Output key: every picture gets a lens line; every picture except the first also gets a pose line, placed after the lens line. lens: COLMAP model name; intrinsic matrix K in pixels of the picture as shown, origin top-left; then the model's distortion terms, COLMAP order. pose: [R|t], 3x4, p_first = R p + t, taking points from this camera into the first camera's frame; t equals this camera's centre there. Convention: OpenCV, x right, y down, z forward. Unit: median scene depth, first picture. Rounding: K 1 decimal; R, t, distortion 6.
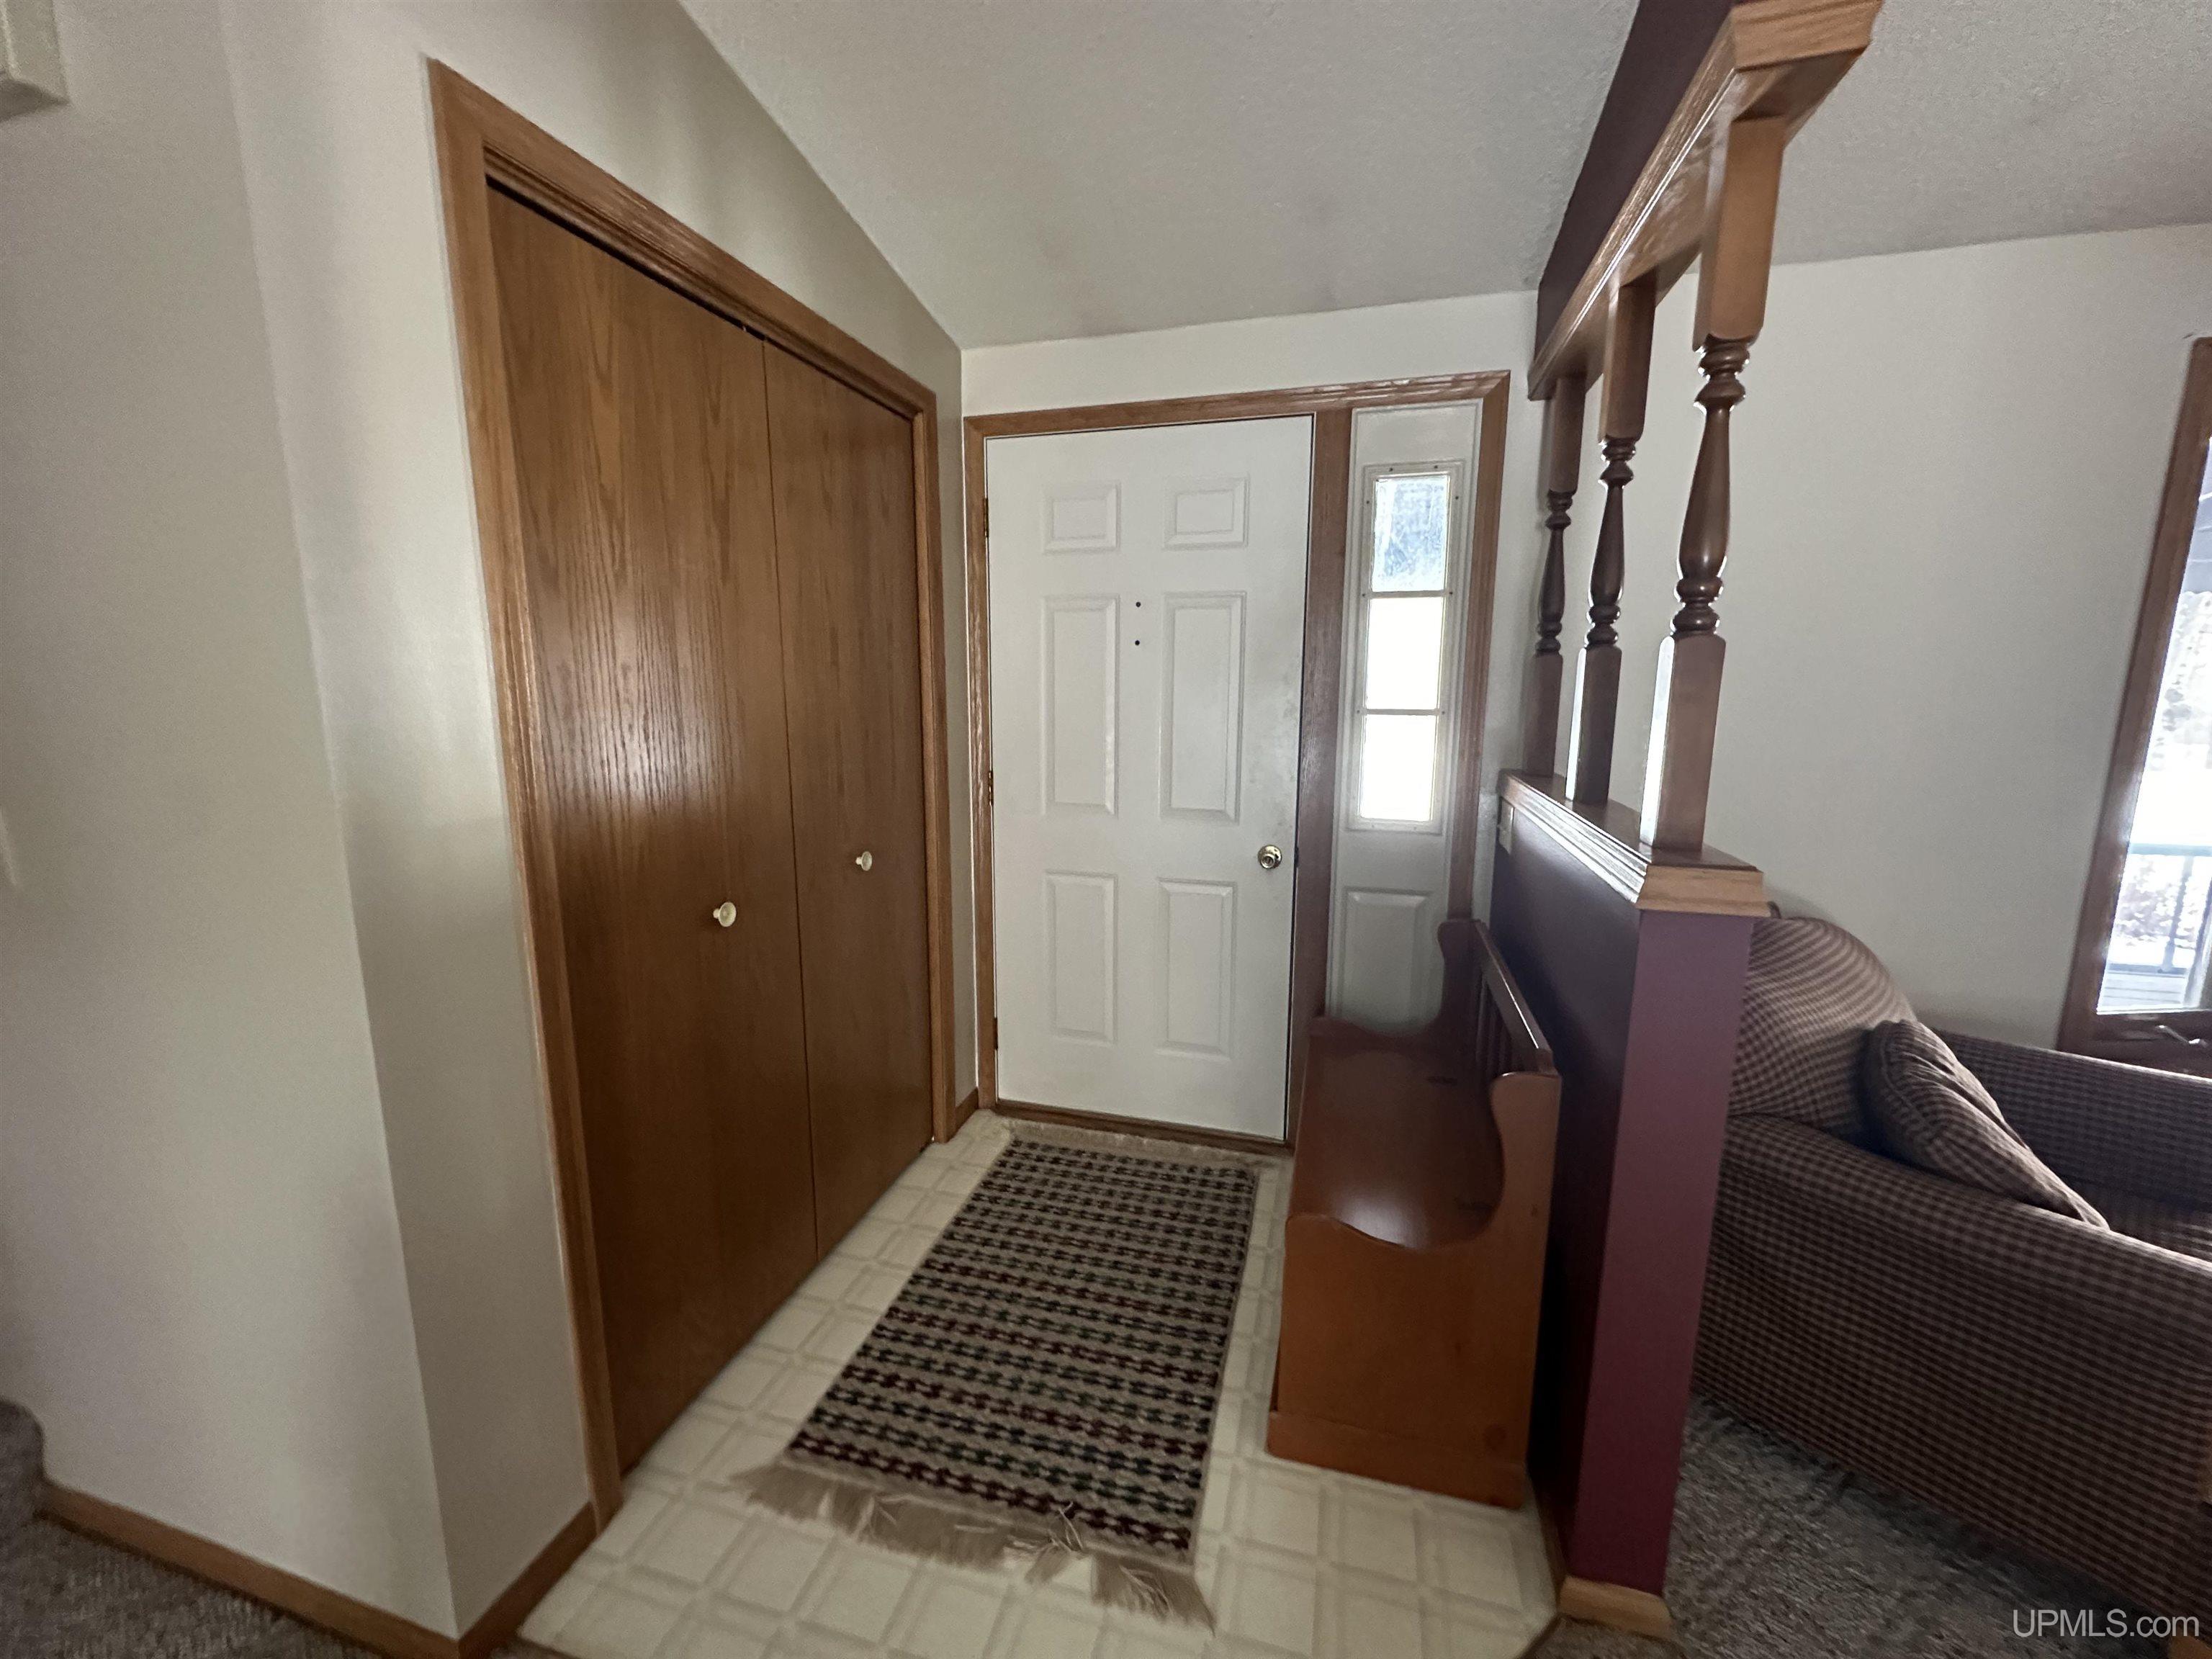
lens RADIAL K [[871.5, 0, 1102.2], [0, 871.5, 819.7], [0, 0, 1]] dist [-0.001058, -0.000312]
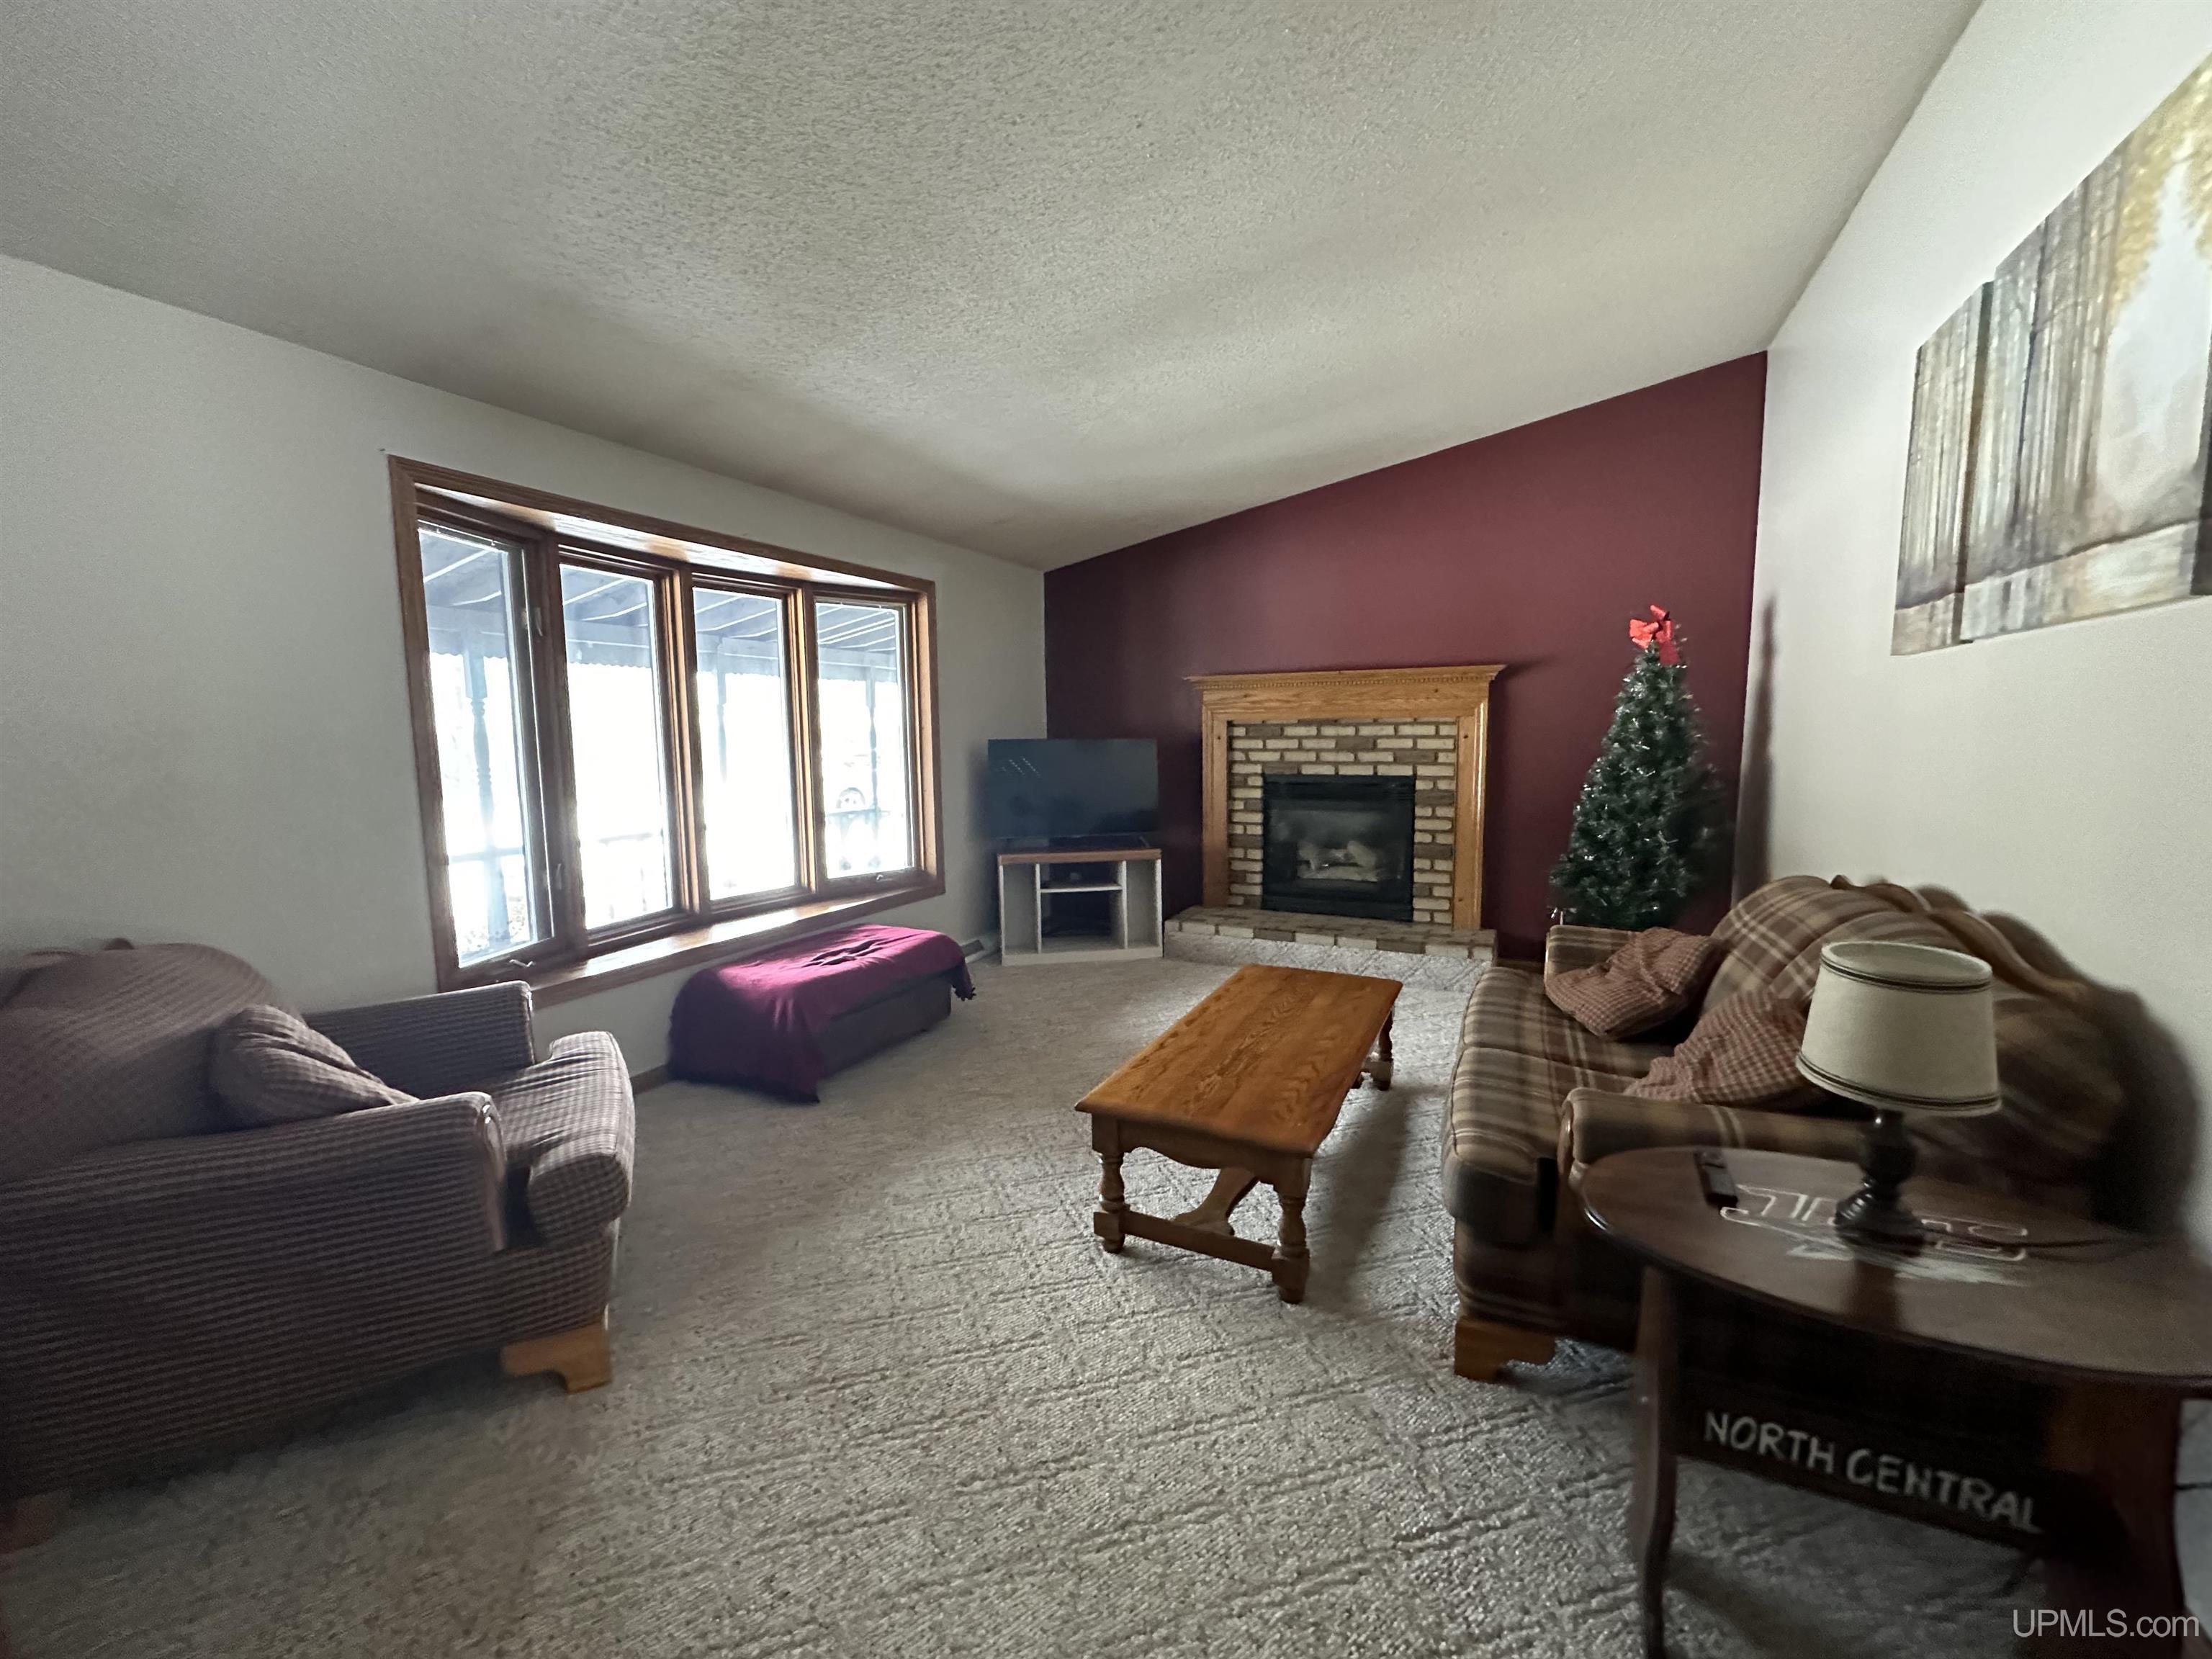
lens RADIAL K [[871.5, 0, 1102.2], [0, 871.5, 819.7], [0, 0, 1]] dist [-0.001058, -0.000312]
pose [[0.203844, -0.099103, 0.973974, 0.106167], [0.182661, 0.981243, 0.061613, 0.135336], [-0.961812, 0.165348, 0.218123, -0.324562]]
